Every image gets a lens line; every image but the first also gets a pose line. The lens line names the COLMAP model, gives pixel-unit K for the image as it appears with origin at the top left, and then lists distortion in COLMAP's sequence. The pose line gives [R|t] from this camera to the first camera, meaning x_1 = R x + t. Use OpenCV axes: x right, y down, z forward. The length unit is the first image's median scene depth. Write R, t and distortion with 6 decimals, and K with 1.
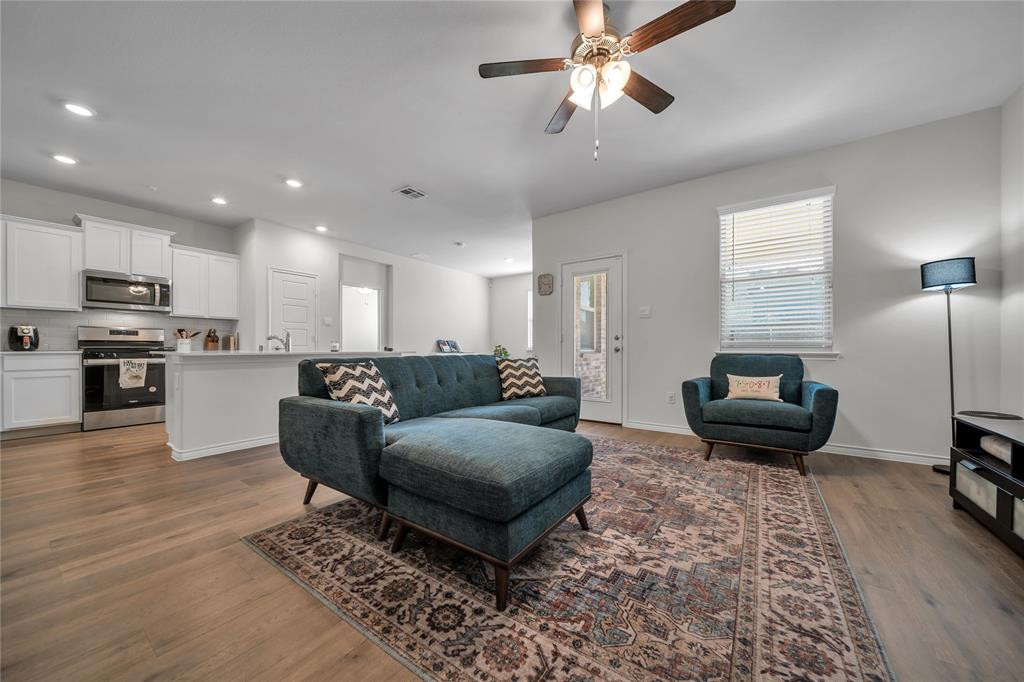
lens RADIAL K [[362.4, 0, 508.1], [0, 362.4, 347.4], [0, 0, 1]] dist [-0.000832, -0.000306]
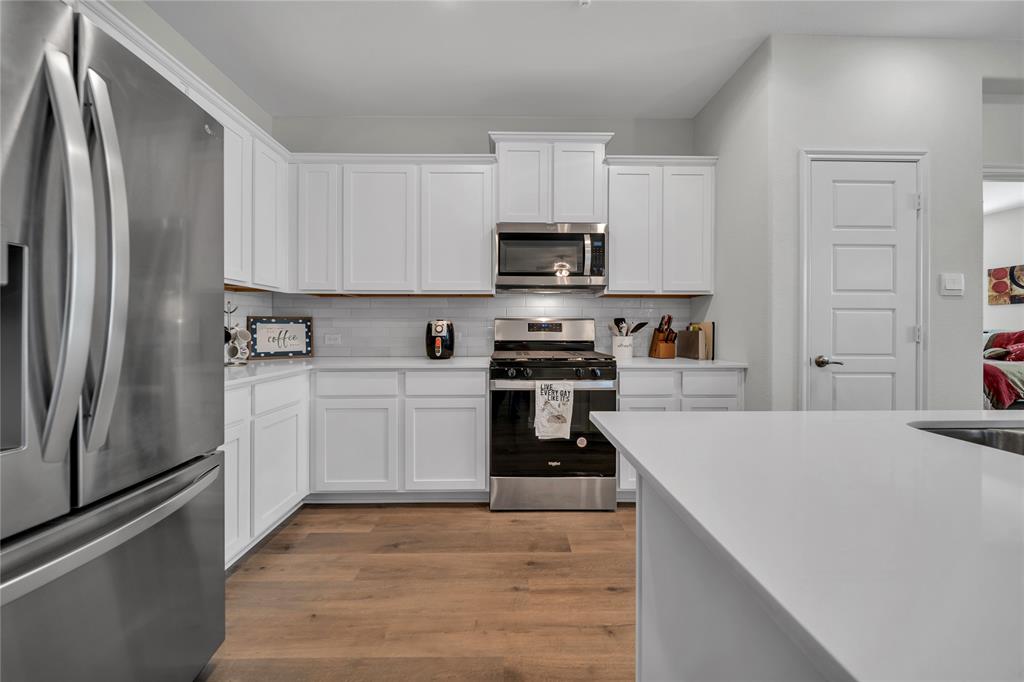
lens RADIAL K [[363.6, 0, 515.6], [0, 363.6, 331.7], [0, 0, 1]] dist [-0.000092, 0.000024]
pose [[0.596623, 0.005244, -0.802505, -1.122902], [-0.000711, 0.999982, 0.006006, -0.067087], [0.802522, -0.003013, 0.596616, 1.111619]]
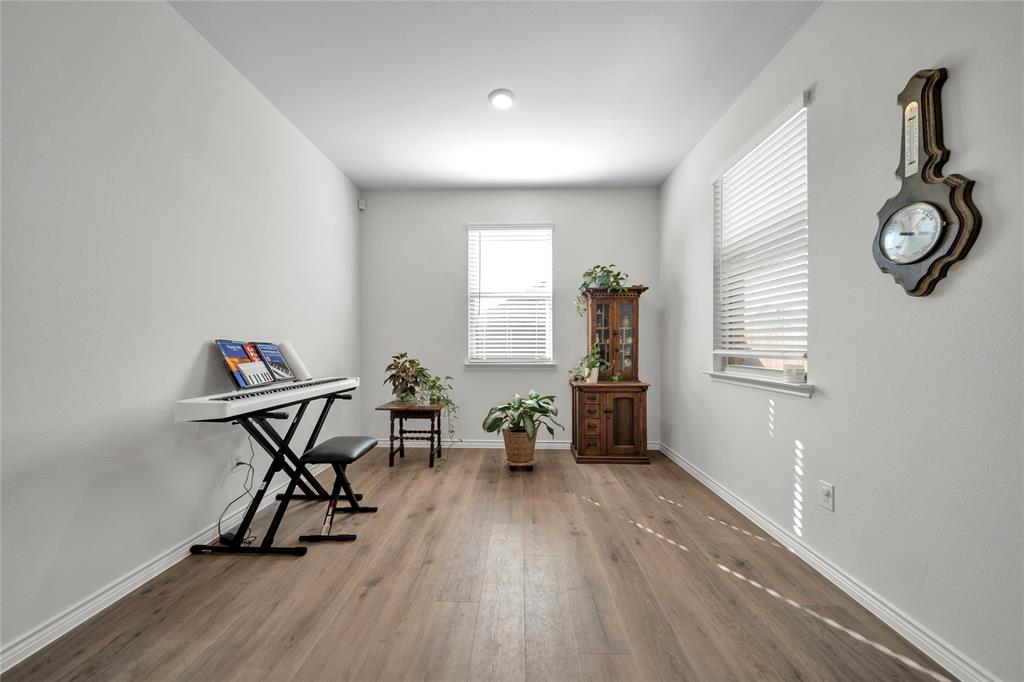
lens RADIAL K [[353.7, 0, 505.8], [0, 353.7, 341.6], [0, 0, 1]] dist [-0.071326, -0.000047]
pose [[0.833211, 0.006781, 0.552914, -0.495019], [-0.006669, 0.999975, -0.002213, -0.065532], [-0.552915, -0.001844, 0.833235, 2.201008]]
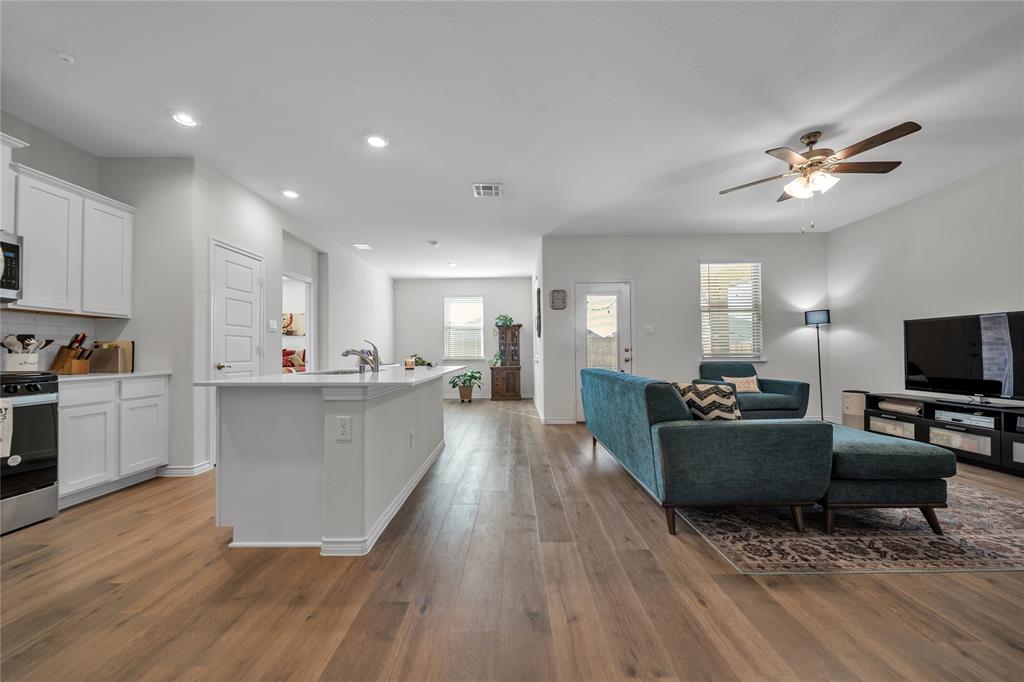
lens RADIAL K [[371.9, 0, 510.5], [0, 371.9, 343.2], [0, 0, 1]] dist [-0.003205, -0.000447]
pose [[0.818221, 0.007113, 0.574860, -1.276462], [0.007313, 0.999714, -0.022778, -0.043293], [-0.574857, 0.022842, 0.817935, 0.382429]]
